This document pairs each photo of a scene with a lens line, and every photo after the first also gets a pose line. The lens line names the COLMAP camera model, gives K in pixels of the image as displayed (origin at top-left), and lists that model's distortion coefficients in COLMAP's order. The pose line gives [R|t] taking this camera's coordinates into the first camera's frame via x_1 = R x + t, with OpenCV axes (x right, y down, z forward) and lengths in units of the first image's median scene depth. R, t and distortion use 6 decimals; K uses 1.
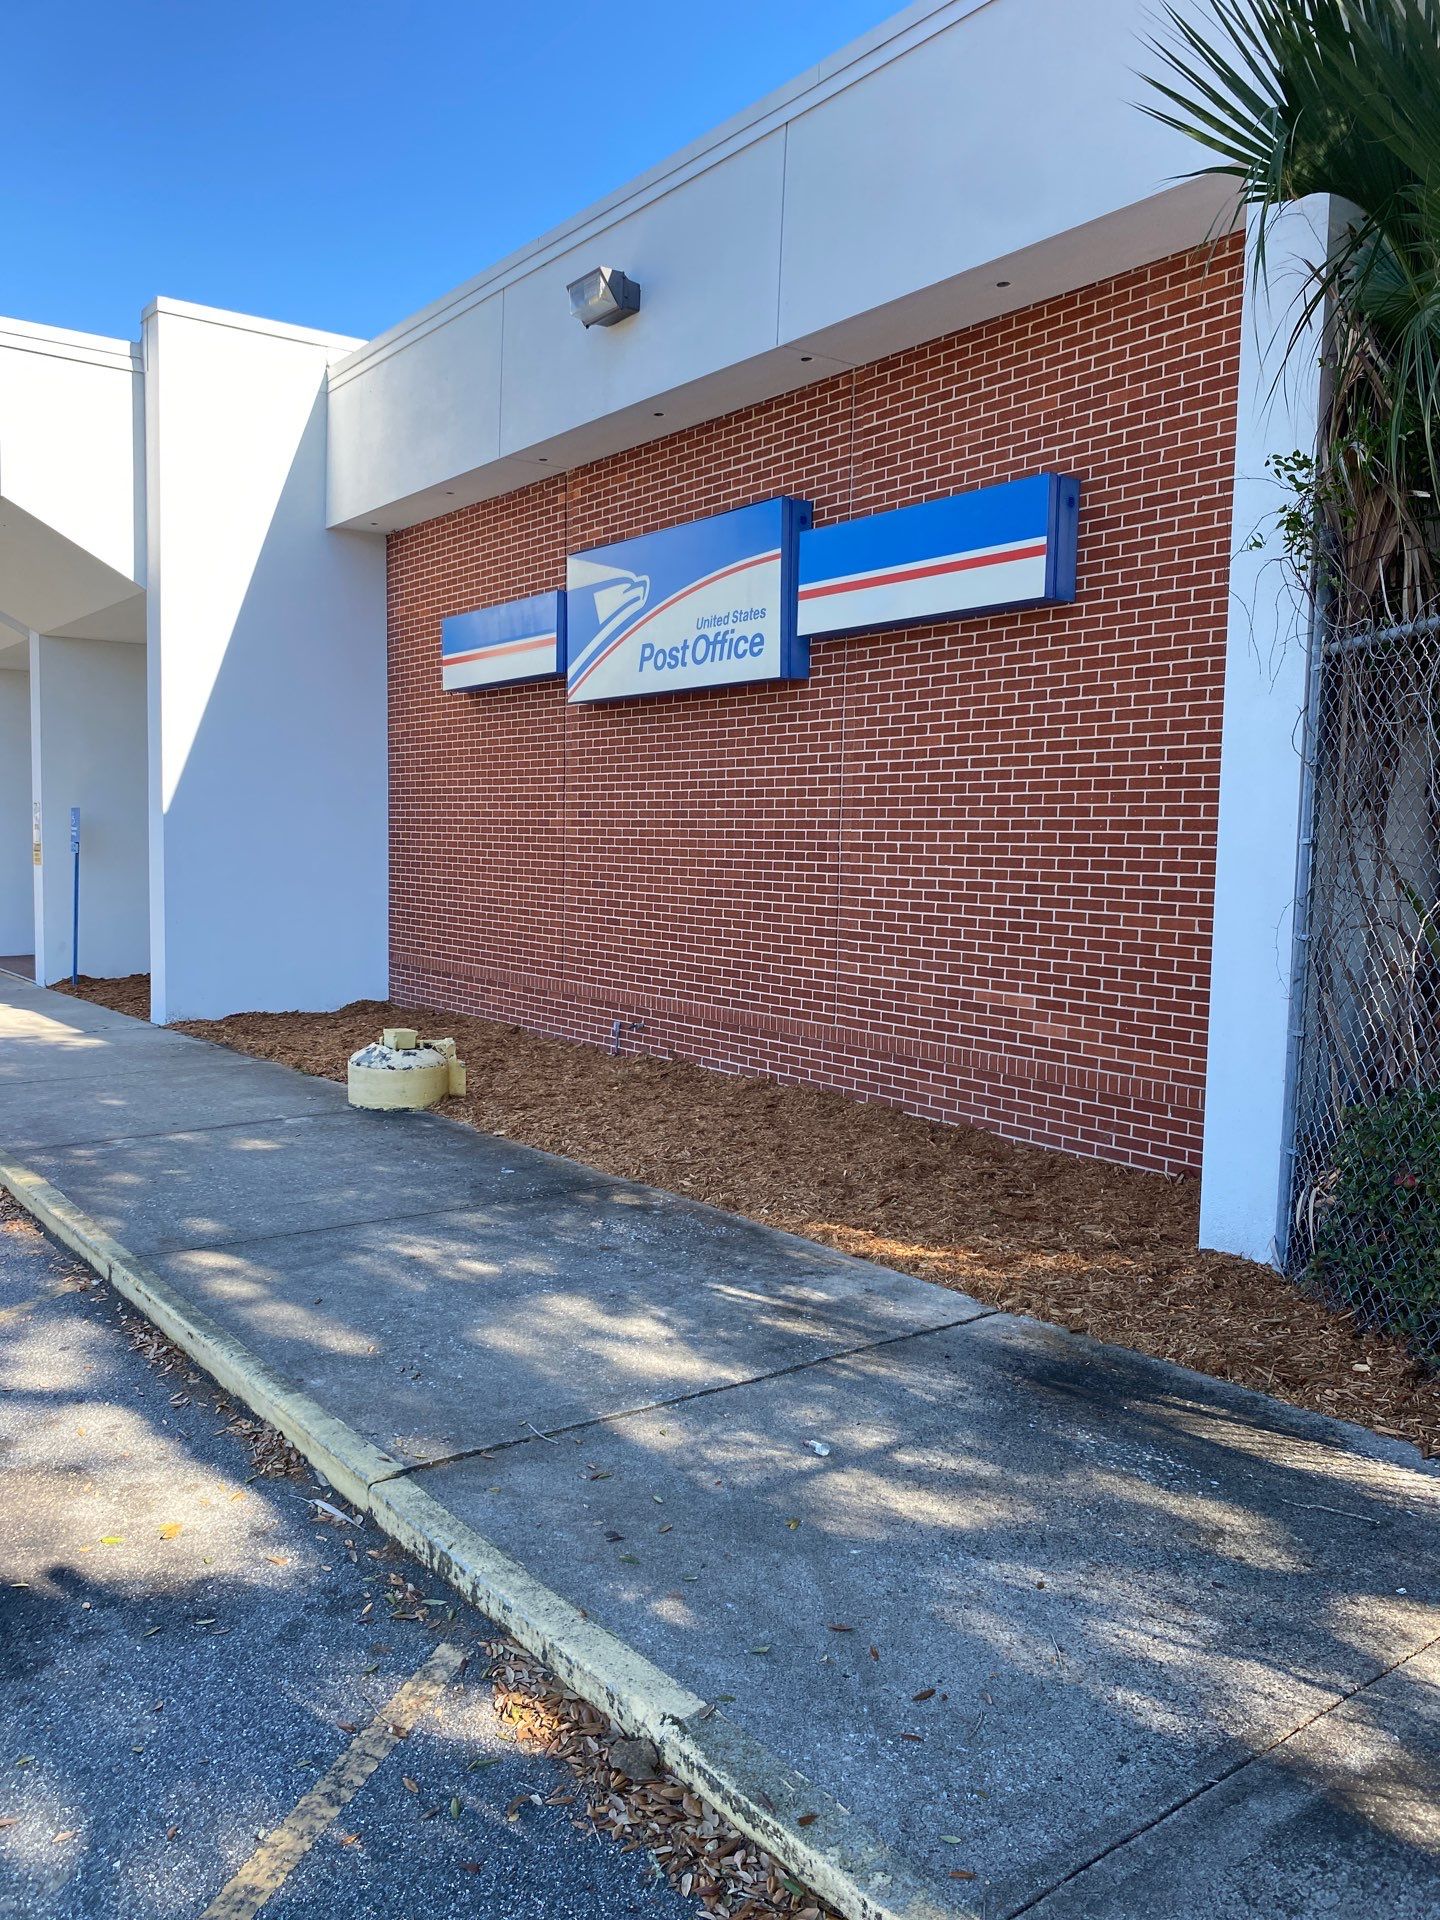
lens RADIAL K [[1454.1, 0, 720.0], [0, 1454.1, 983.7], [0, 0, 1]] dist [0.193619, -0.477463]
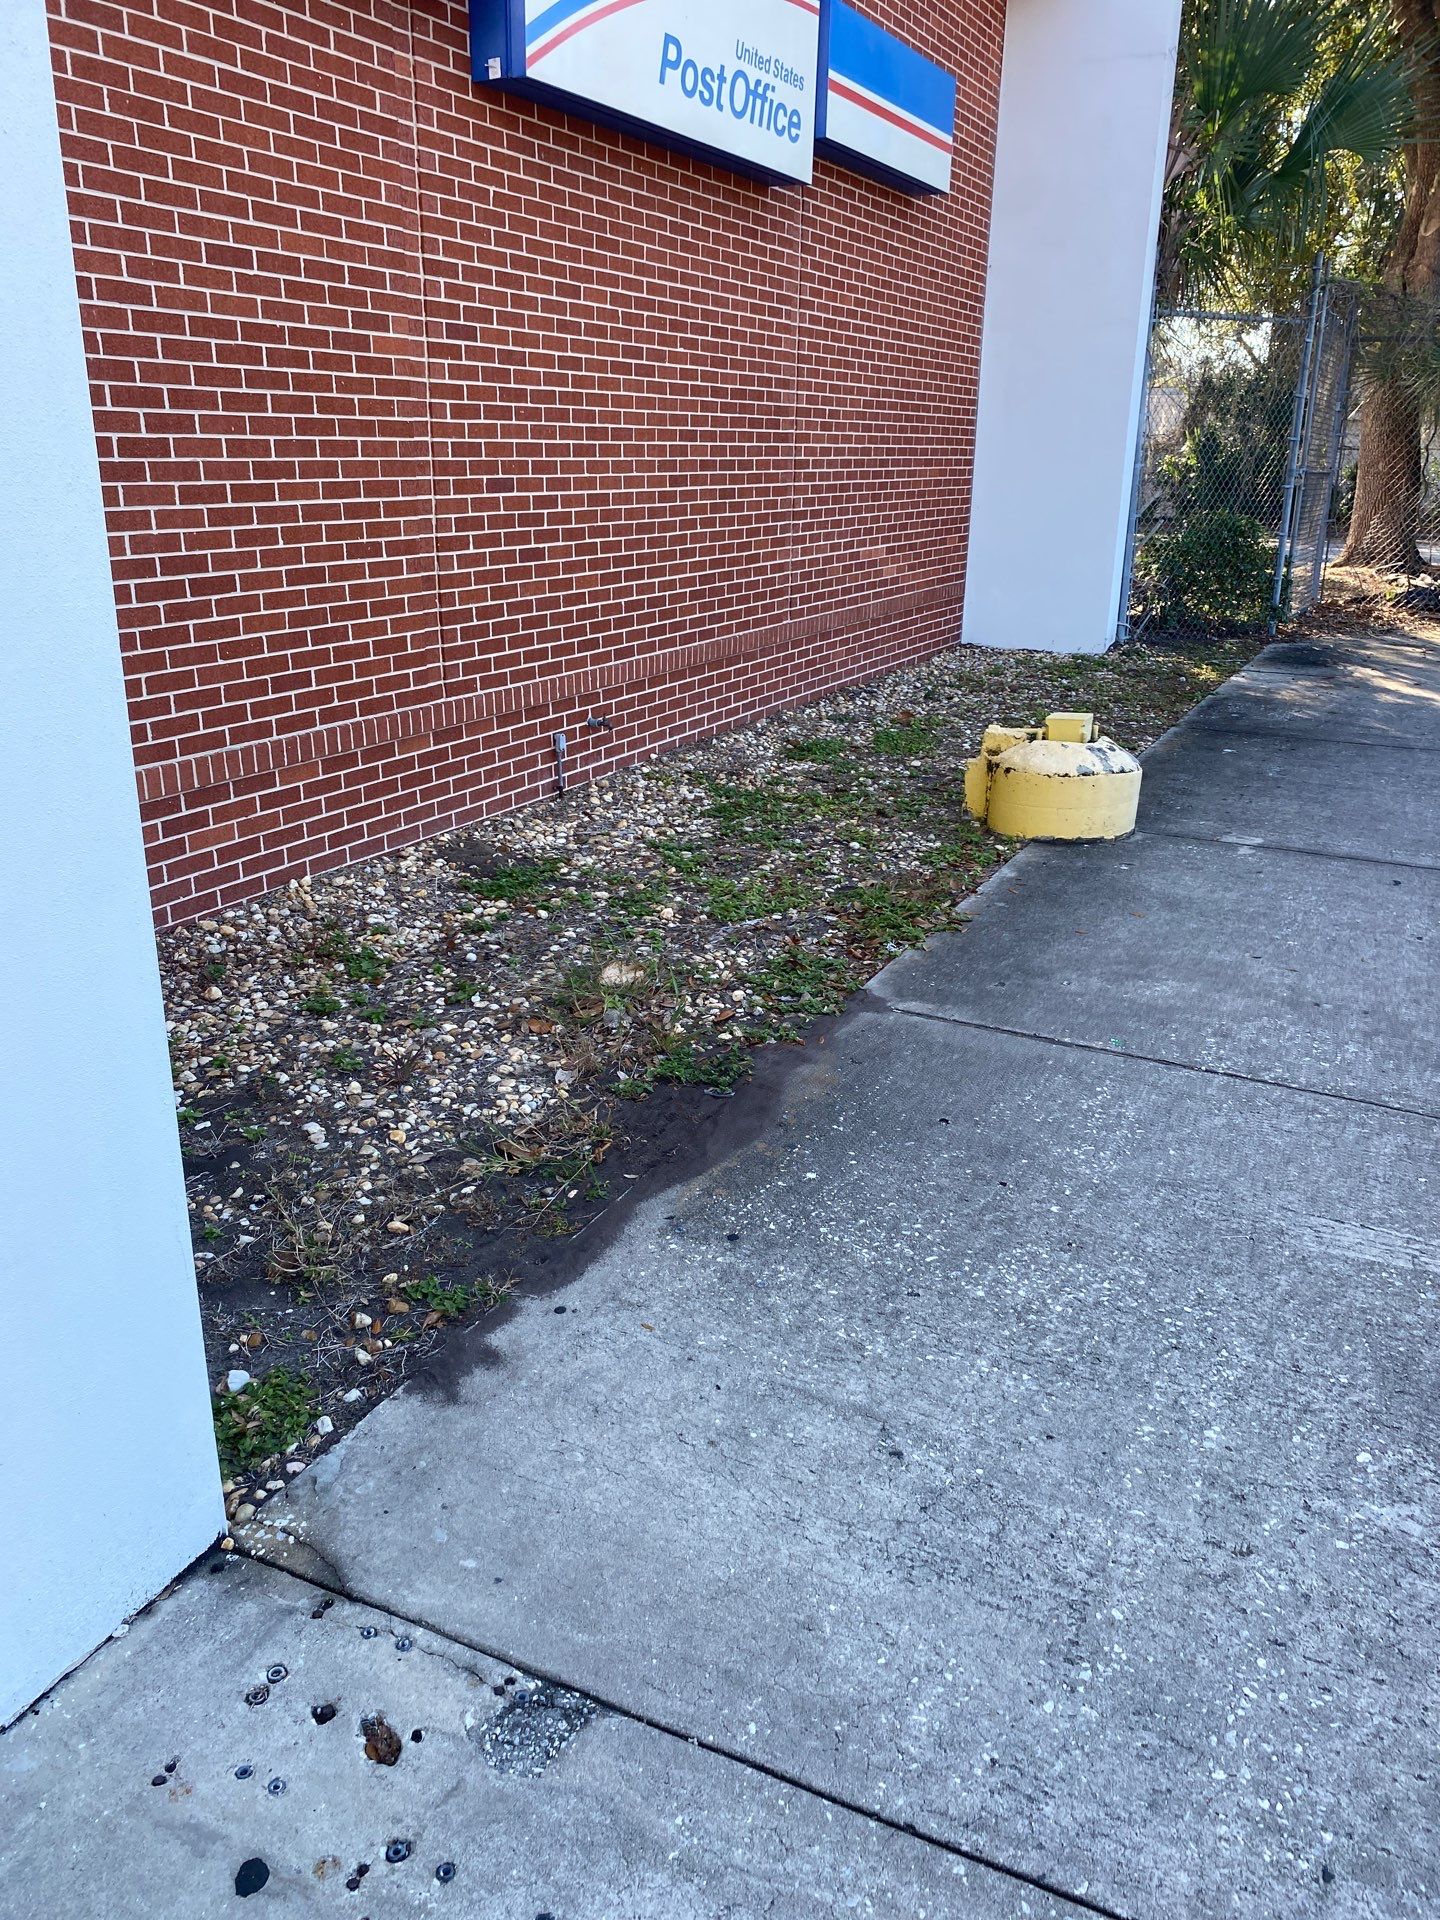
lens RADIAL K [[1485.3, 0, 697.5], [0, 1485.3, 957.9], [0, 0, 1]] dist [0.025056, -0.002422]
pose [[-0.427557, -0.311488, 0.848628, -0.670467], [0.076736, 0.922866, 0.377399, -0.118087], [-0.900725, 0.226480, -0.370676, 1.292957]]
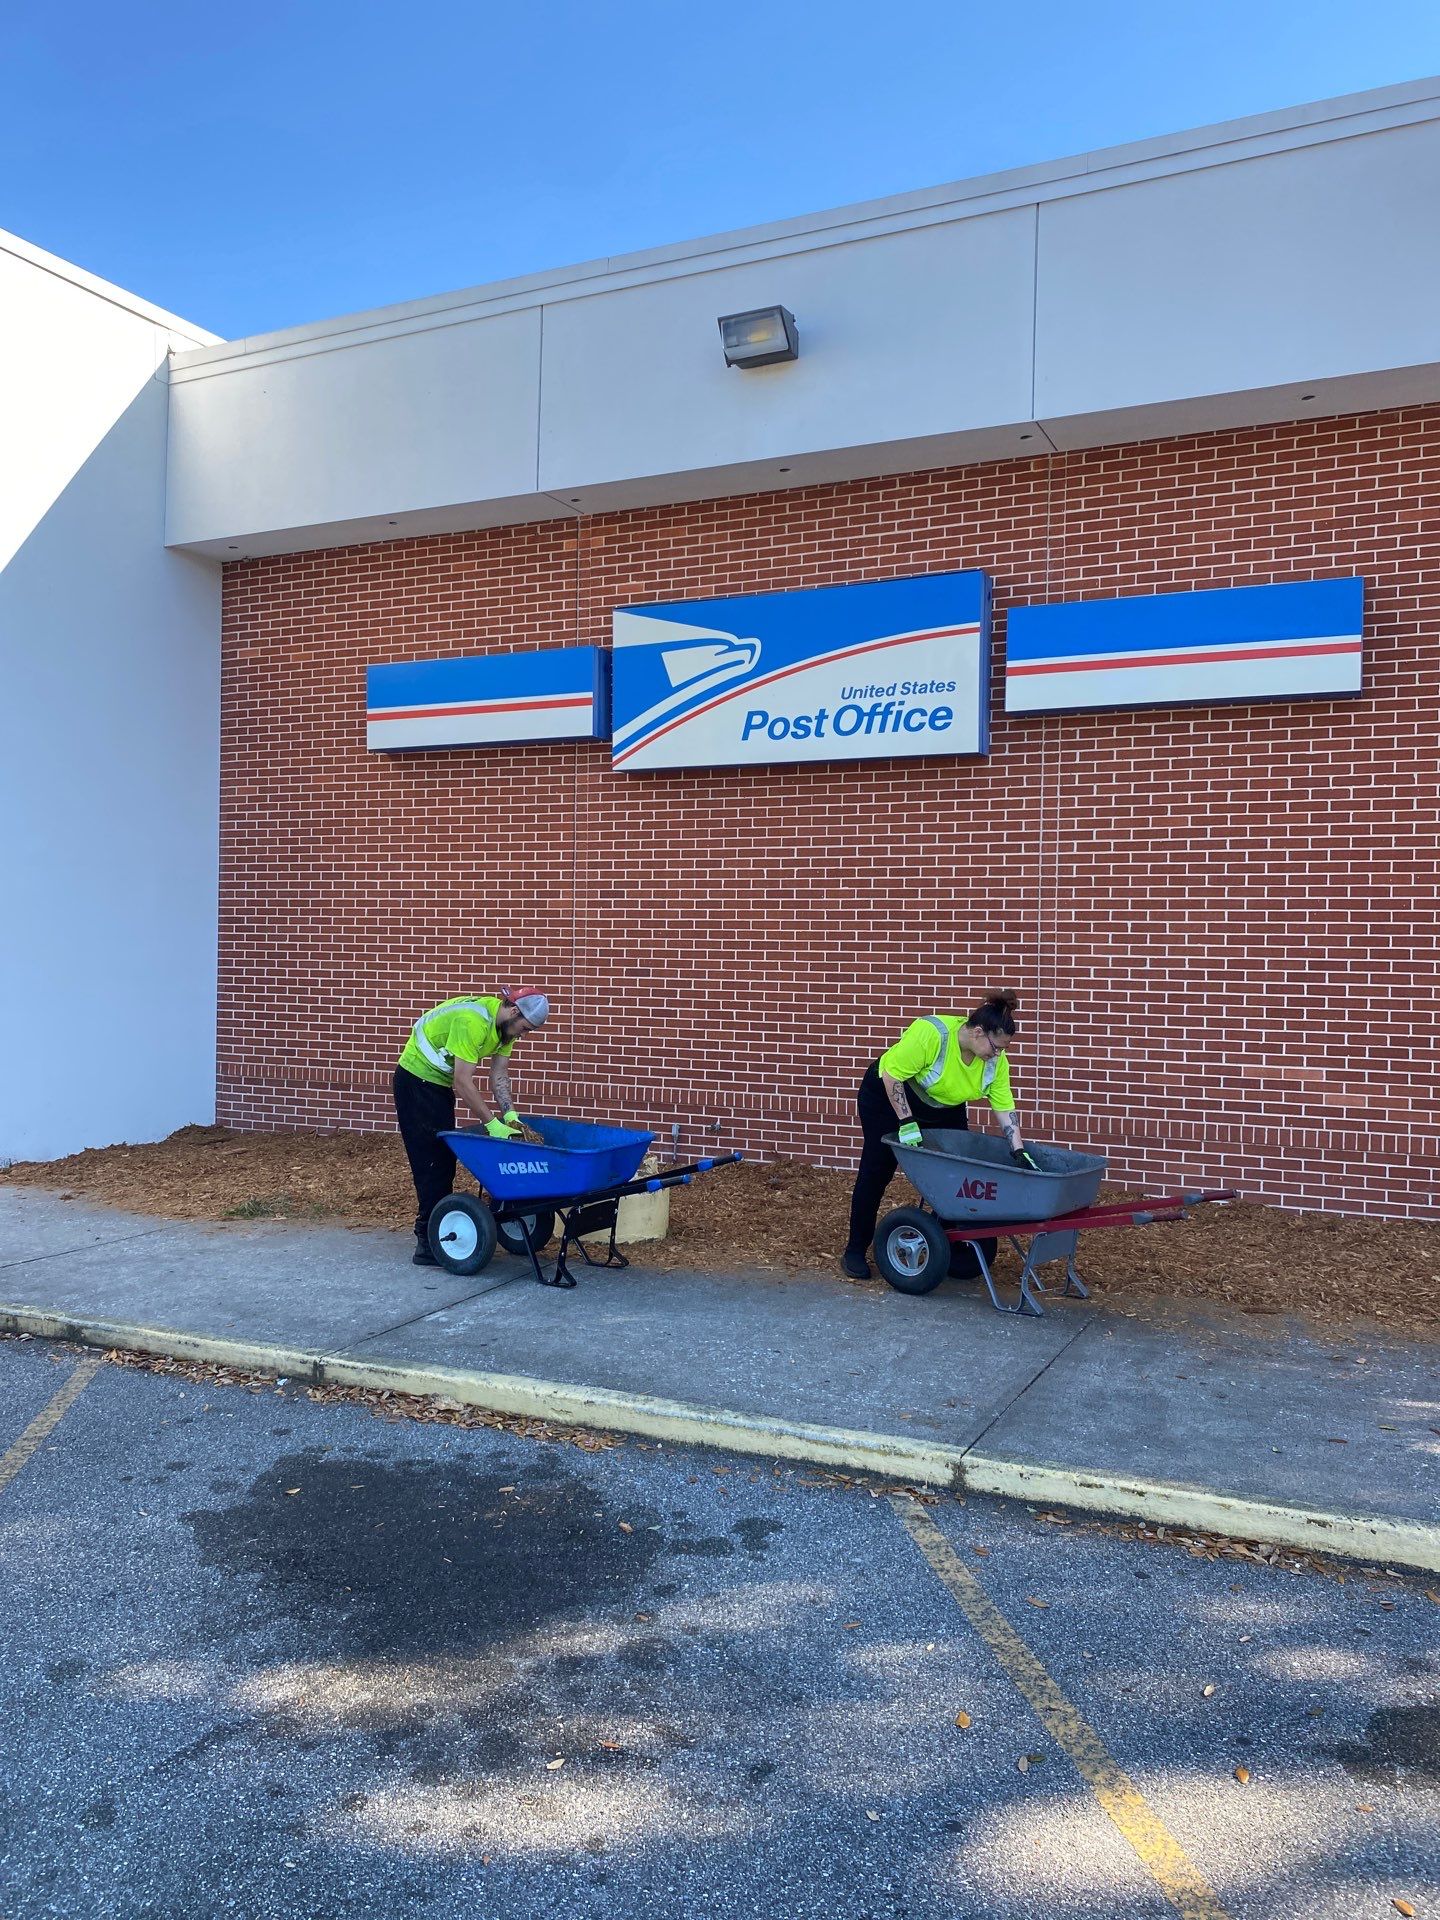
lens RADIAL K [[1454.1, 0, 720.0], [0, 1454.1, 983.7], [0, 0, 1]] dist [0.193619, -0.477463]
pose [[0.888824, -0.018930, 0.457858, -0.495388], [0.048133, 0.997476, -0.052200, -0.013177], [-0.455715, 0.068435, 0.887491, 0.203843]]
